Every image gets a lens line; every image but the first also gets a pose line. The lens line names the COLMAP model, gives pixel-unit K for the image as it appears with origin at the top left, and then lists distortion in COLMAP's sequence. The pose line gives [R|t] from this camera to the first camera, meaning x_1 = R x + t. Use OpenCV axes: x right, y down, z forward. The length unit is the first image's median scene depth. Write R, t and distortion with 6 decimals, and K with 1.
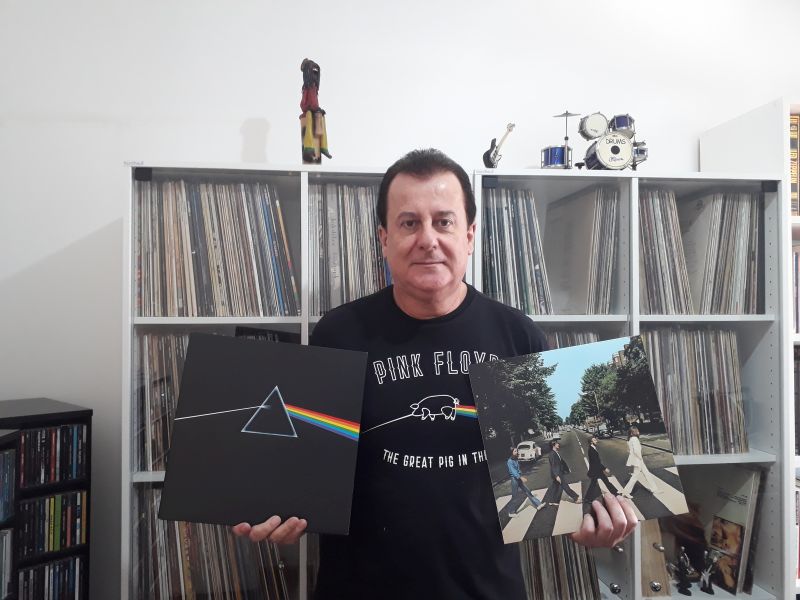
lens RADIAL K [[634.5, 0, 400.8], [0, 634.5, 302.5], [0, 0, 1]] dist [0.024910, -0.041673]
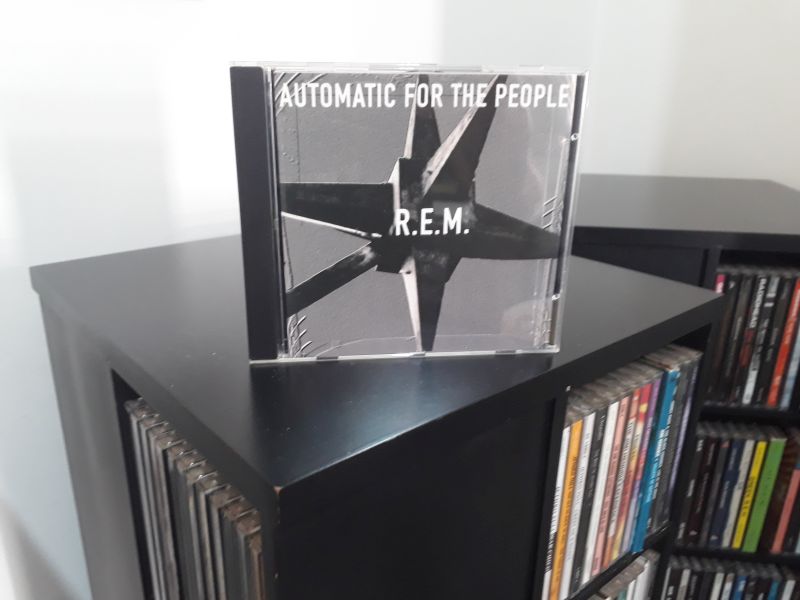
lens RADIAL K [[634.5, 0, 400.5], [0, 634.5, 300.5], [0, 0, 1]] dist [0.024910, -0.041673]
pose [[0.560038, 0.290751, -0.775772, -0.391872], [0.010001, 0.933953, 0.357255, 0.078710], [0.828407, -0.207834, 0.520142, 0.624193]]
